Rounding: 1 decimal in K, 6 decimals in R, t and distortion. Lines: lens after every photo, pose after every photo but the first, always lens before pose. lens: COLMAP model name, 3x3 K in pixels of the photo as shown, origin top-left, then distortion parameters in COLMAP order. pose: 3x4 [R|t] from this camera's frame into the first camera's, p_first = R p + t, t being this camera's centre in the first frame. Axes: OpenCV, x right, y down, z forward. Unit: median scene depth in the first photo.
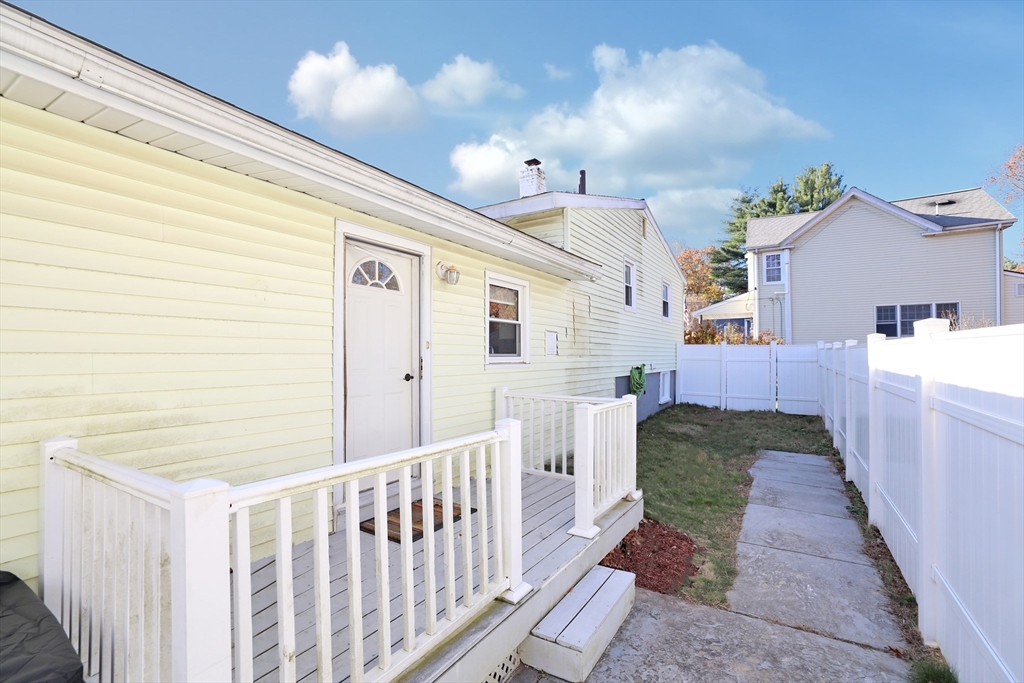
lens RADIAL K [[441.9, 0, 515.6], [0, 441.9, 343.4], [0, 0, 1]] dist [-0.038838, 0.015235]
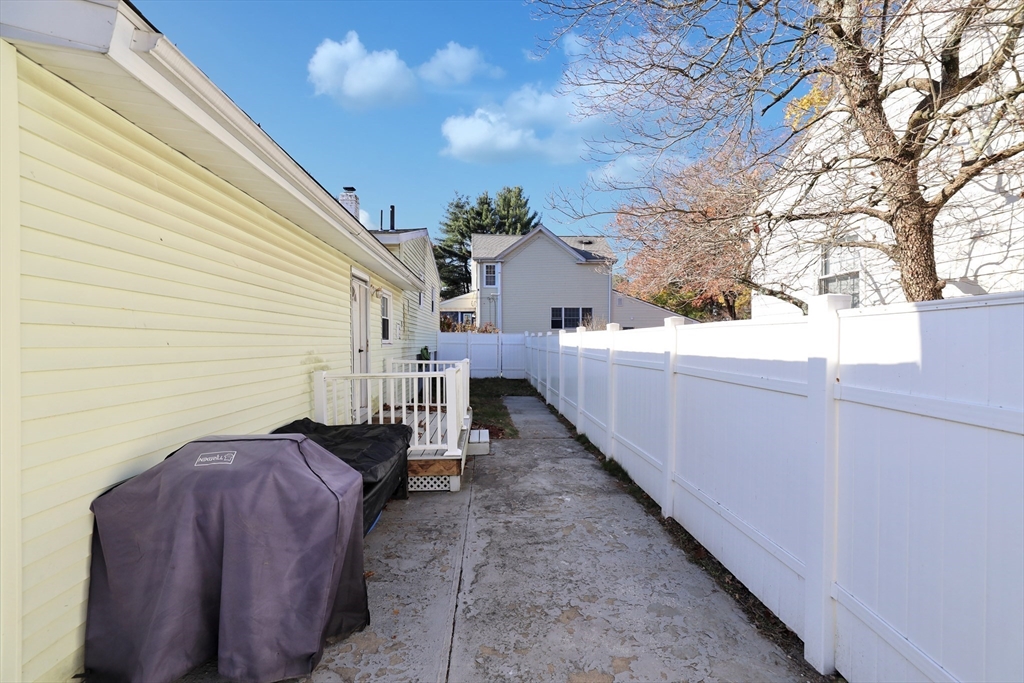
lens RADIAL K [[453.1, 0, 501.1], [0, 453.1, 337.7], [0, 0, 1]] dist [-0.057445, 0.021970]
pose [[0.827066, 0.004595, 0.562086, -0.160458], [-0.014421, 0.999811, 0.013045, -0.001382], [-0.561920, -0.018895, 0.826976, -0.163497]]
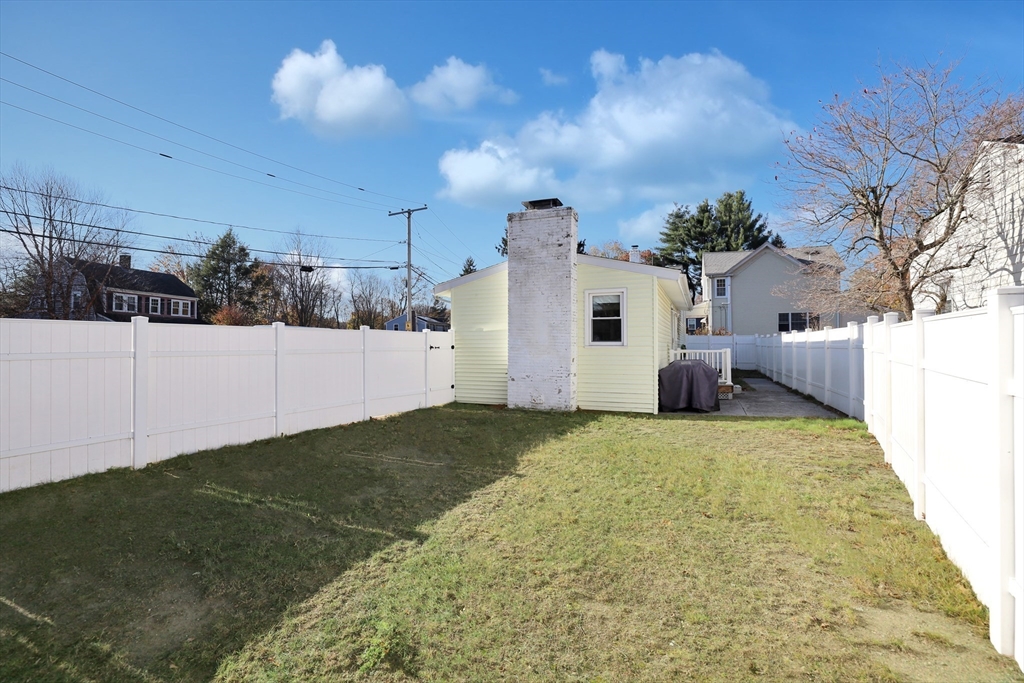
lens RADIAL K [[443.9, 0, 512.0], [0, 443.9, 341.5], [0, 0, 1]] dist [-0.057786, 0.000025]
pose [[0.988172, 0.000698, 0.153345, -0.424627], [-0.003077, 0.999879, 0.015279, 0.001817], [-0.153316, -0.015570, 0.988055, -0.481991]]
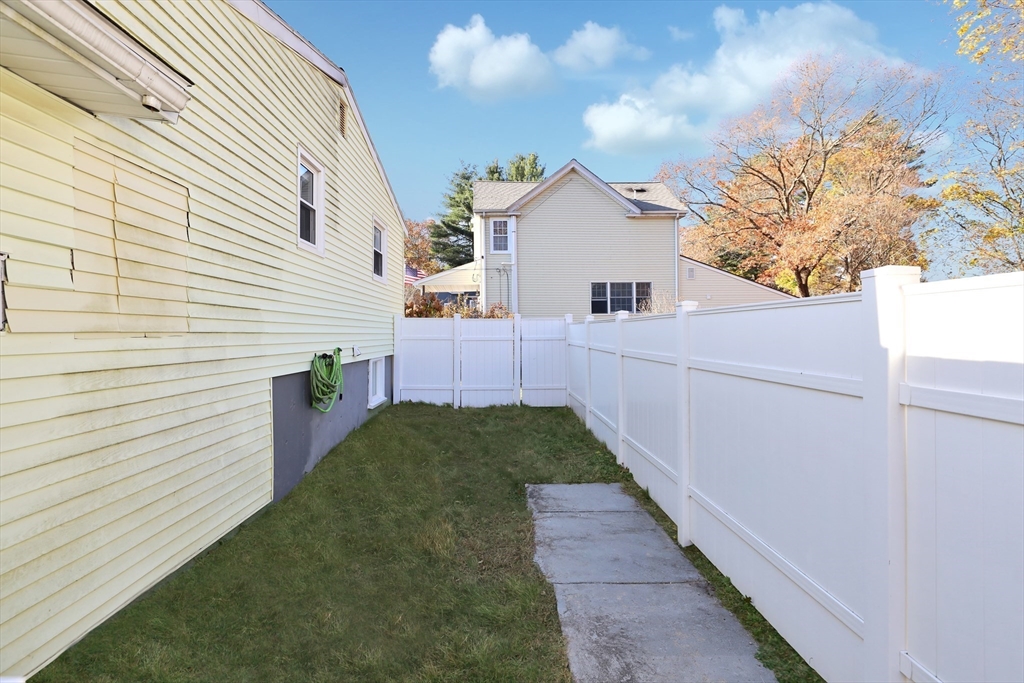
lens RADIAL K [[477.2, 0, 509.1], [0, 477.2, 331.9], [0, 0, 1]] dist [-0.066795, 0.000046]
pose [[0.834033, -0.008008, 0.551656, 0.067950], [-0.003356, 0.999803, 0.019587, 0.006367], [-0.551704, -0.018188, 0.833841, 0.180574]]
